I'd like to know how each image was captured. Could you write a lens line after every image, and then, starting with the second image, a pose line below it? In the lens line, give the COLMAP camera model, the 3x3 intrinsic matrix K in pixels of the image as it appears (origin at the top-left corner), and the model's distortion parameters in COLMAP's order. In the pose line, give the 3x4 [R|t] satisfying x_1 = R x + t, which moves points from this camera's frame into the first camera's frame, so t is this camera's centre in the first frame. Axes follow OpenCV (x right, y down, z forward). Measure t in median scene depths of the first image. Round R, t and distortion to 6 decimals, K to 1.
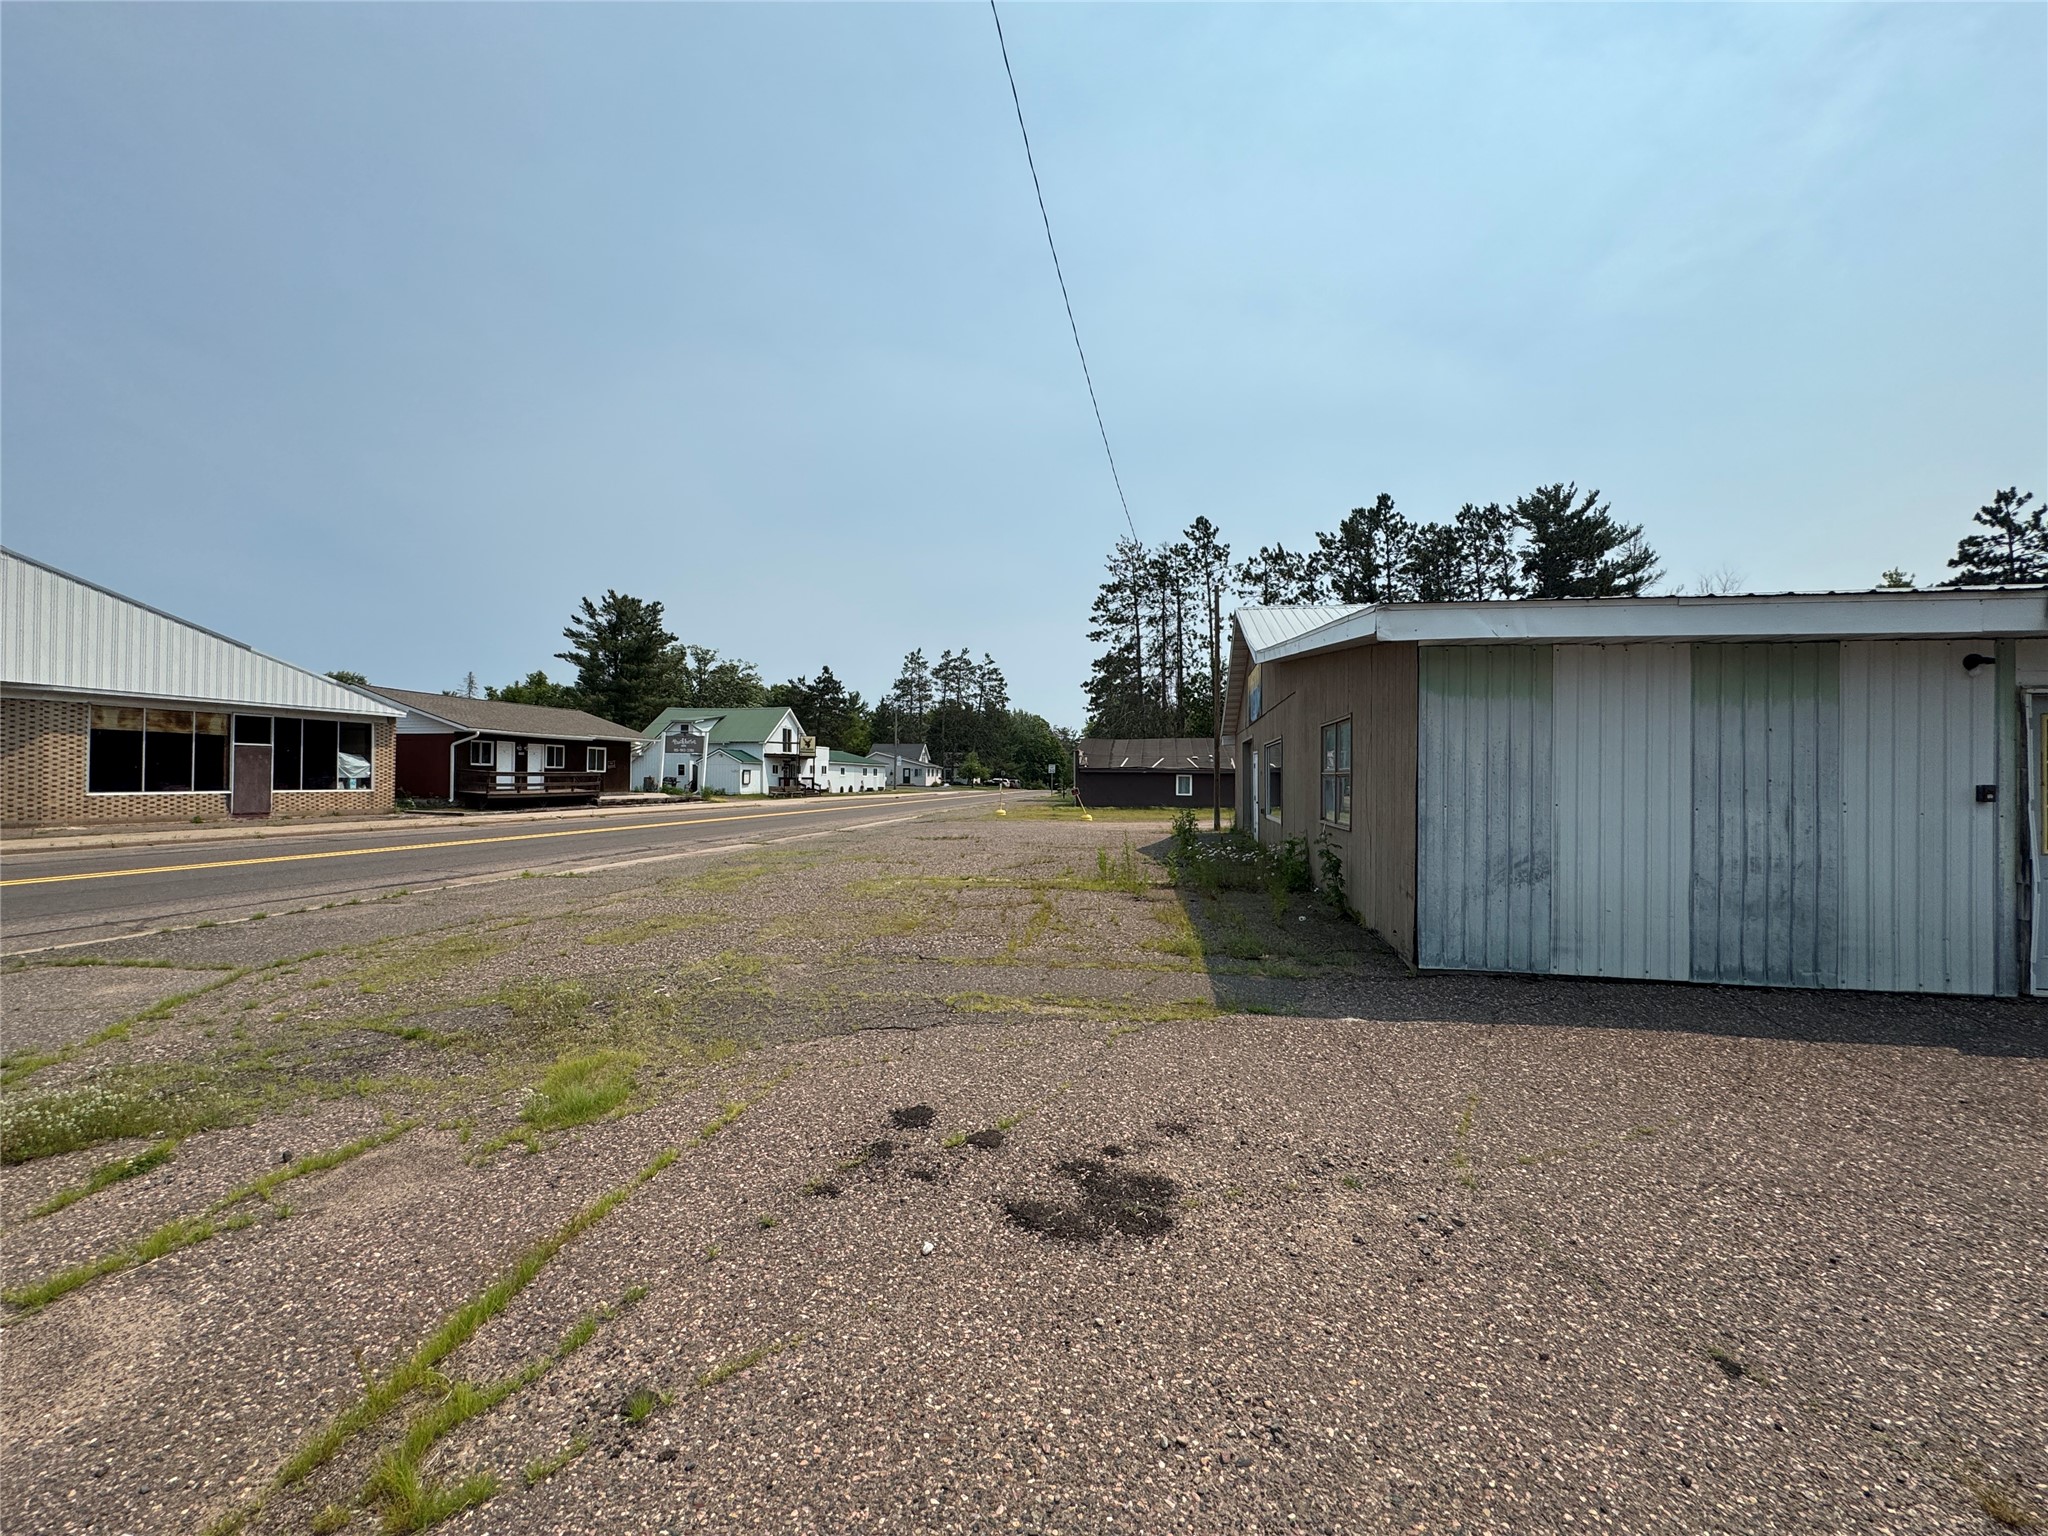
lens RADIAL K [[823.1, 0, 1026.1], [0, 823.1, 758.9], [0, 0, 1]] dist [0.000888, 0.000675]
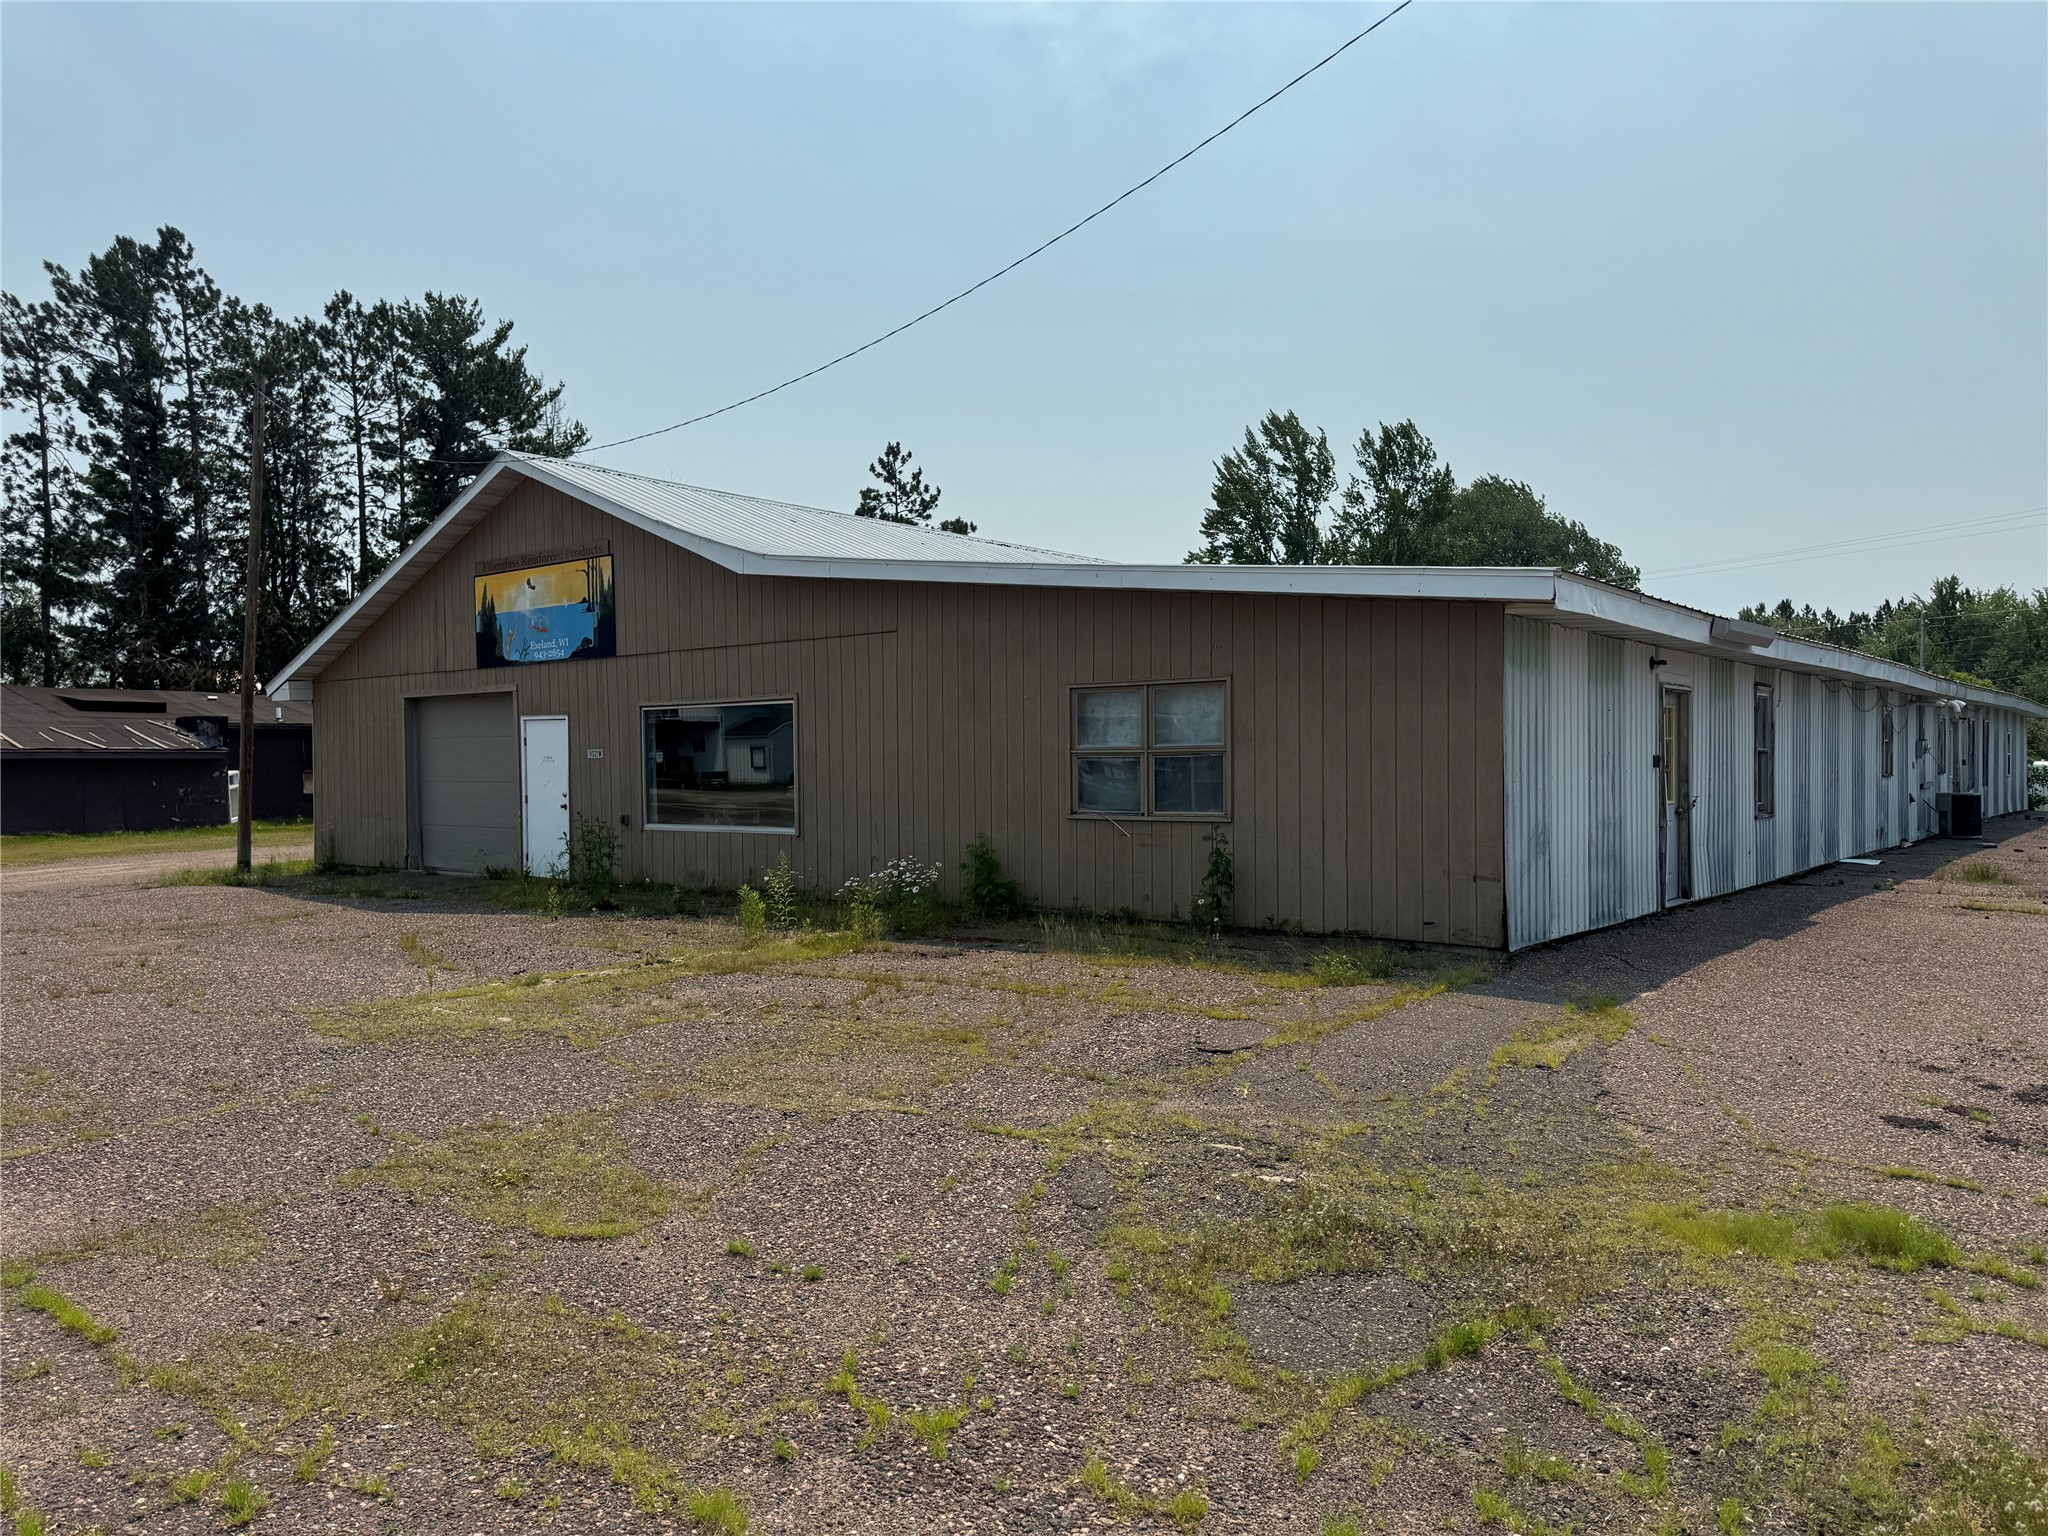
lens RADIAL K [[1424.4, 0, 1023.2], [0, 1424.4, 775.0], [0, 0, 1]] dist [0.054053, -0.022680]
pose [[0.489145, -0.021004, 0.871950, -0.130891], [-0.006568, 0.999593, 0.027763, 0.000458], [-0.872178, -0.019307, 0.488808, 0.070385]]
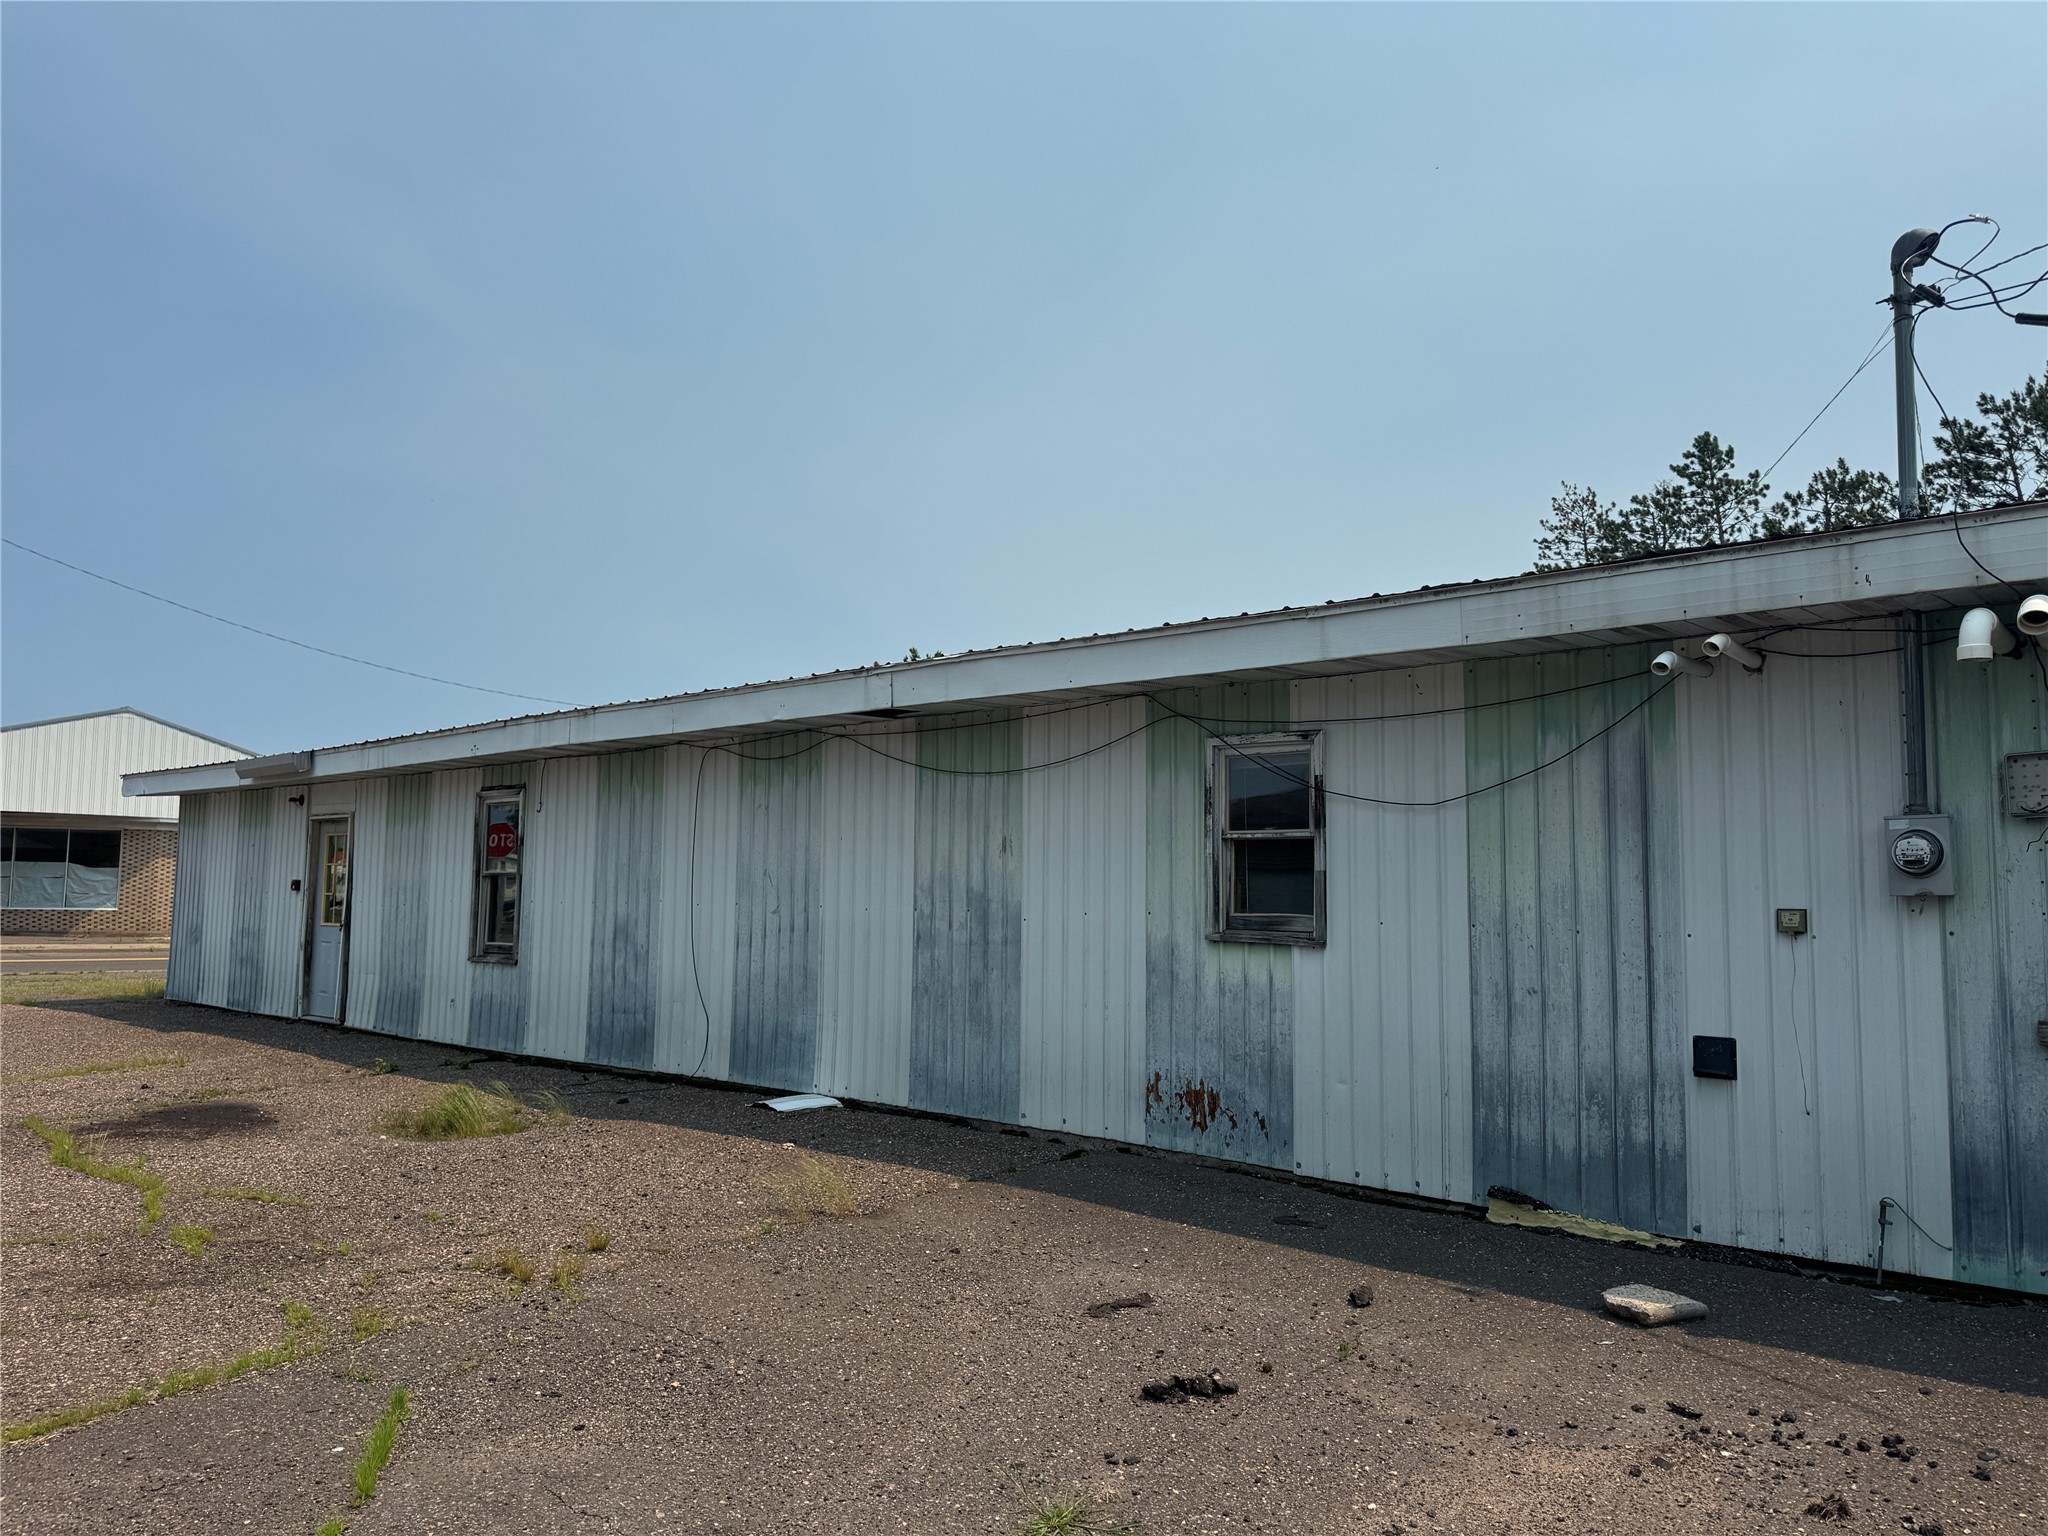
lens RADIAL K [[1424.4, 0, 1027.8], [0, 1424.4, 777.6], [0, 0, 1]] dist [0.054053, -0.022680]
pose [[0.844295, -0.047220, -0.533795, 0.337629], [0.009413, 0.997263, -0.073331, 0.004479], [0.535797, 0.056889, 0.842428, -0.049844]]
